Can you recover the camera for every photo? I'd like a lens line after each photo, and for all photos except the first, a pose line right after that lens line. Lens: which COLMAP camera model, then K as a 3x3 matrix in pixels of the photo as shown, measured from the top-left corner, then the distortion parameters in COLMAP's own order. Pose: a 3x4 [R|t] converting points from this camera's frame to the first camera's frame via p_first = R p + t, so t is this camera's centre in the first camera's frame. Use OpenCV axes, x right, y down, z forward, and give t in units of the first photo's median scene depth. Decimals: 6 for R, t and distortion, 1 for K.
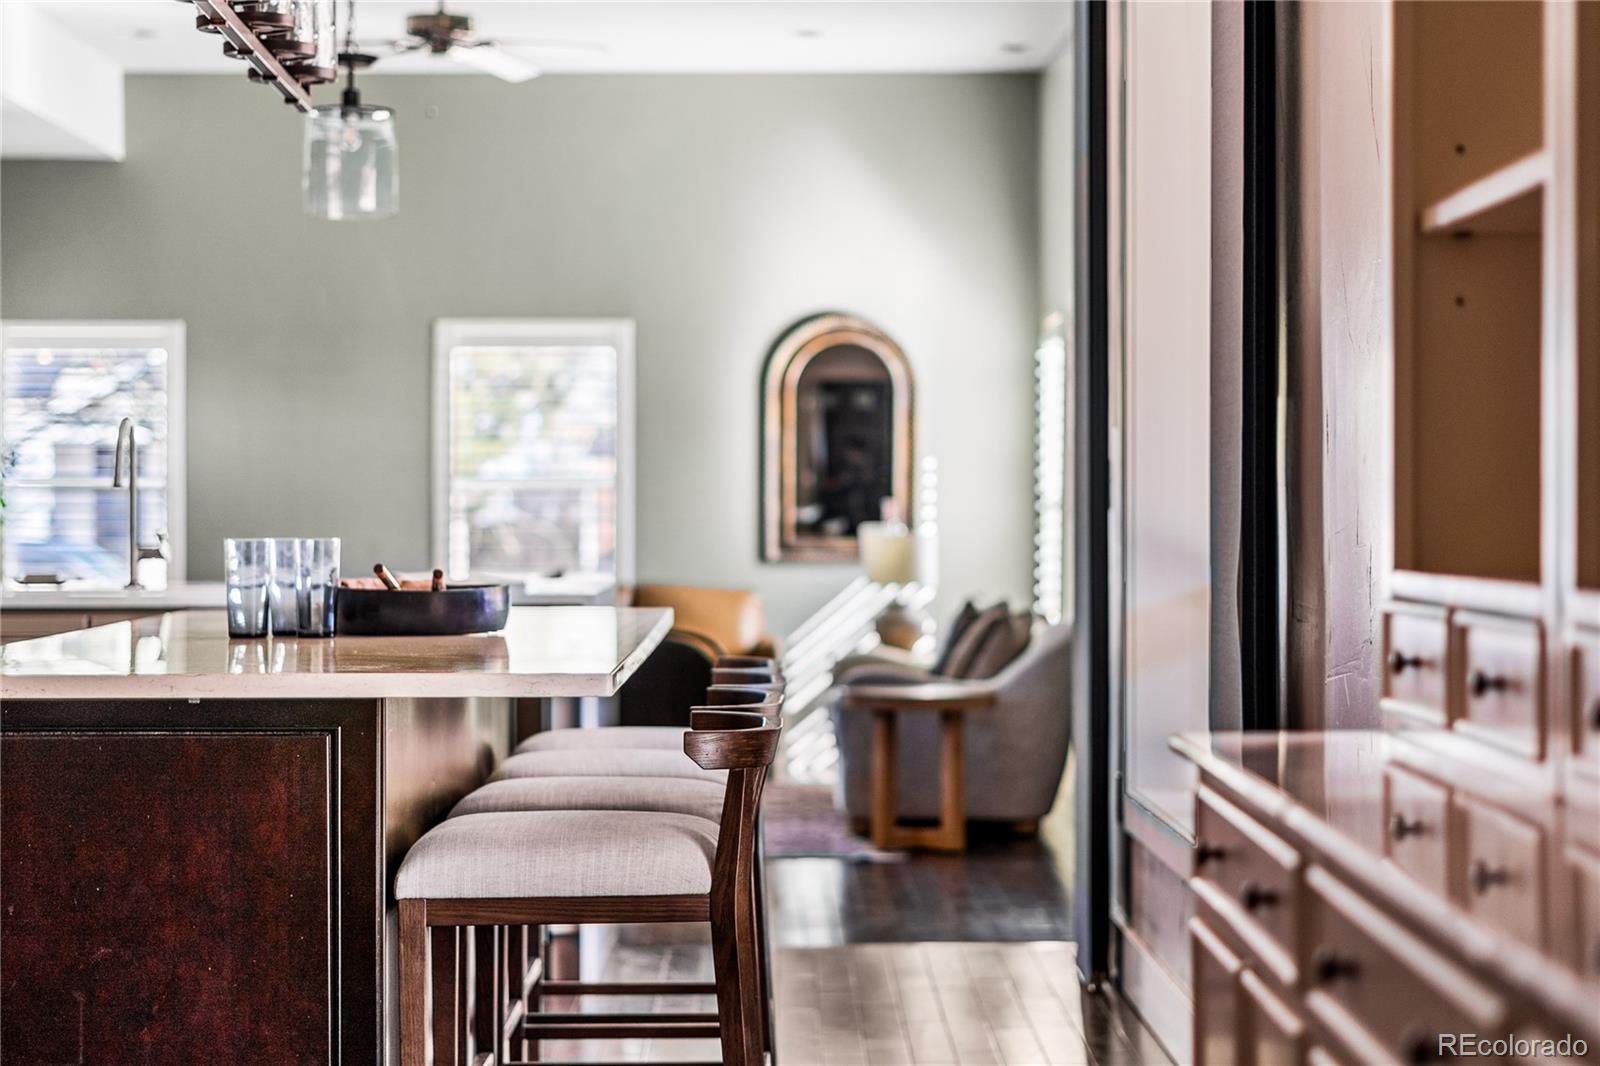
lens RADIAL K [[3539.4, 0, 795.6], [0, 3539.4, 519.1], [0, 0, 1]] dist [0.028023, 0.000000]
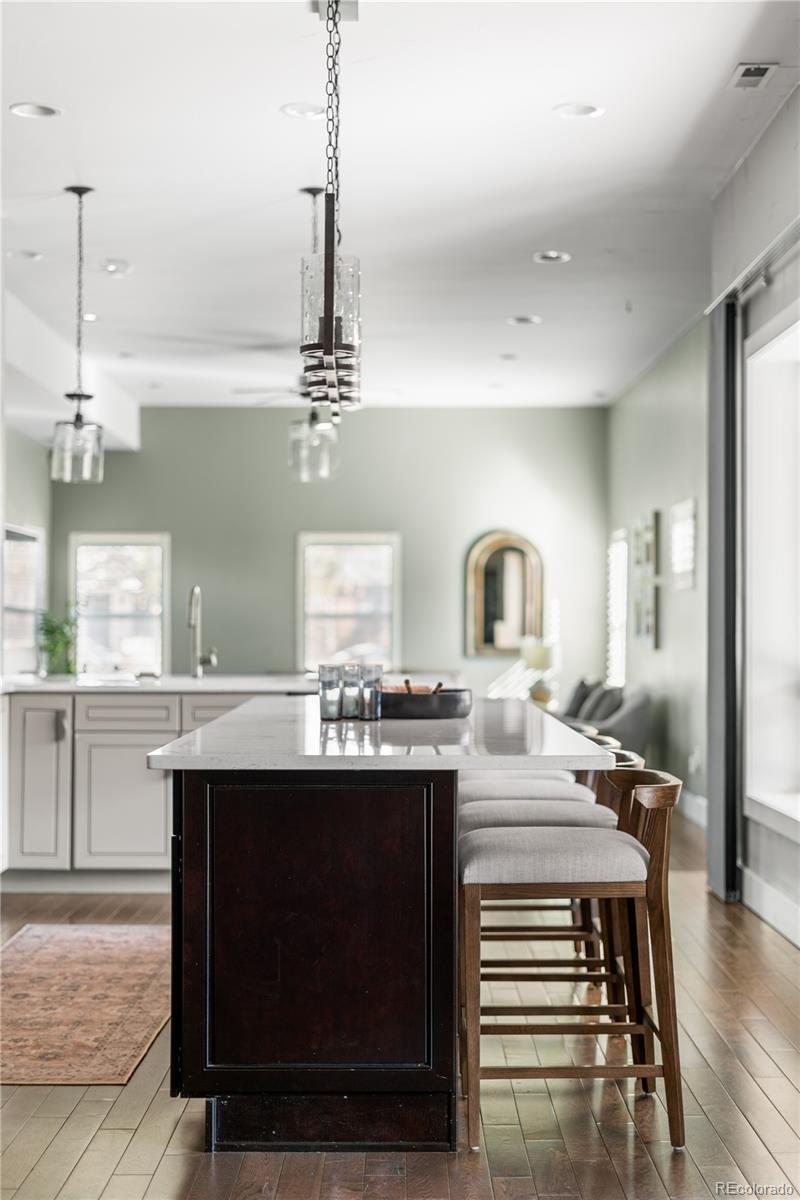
lens RADIAL K [[1730.3, 0, 409.7], [0, 1730.3, 604.8], [0, 0, 1]] dist [-0.012887, 0.000000]
pose [[0.999997, 0.002143, -0.001028, -0.074198], [-0.002156, 0.999914, -0.012936, -0.008395], [0.001000, 0.012938, 0.999916, 0.091928]]
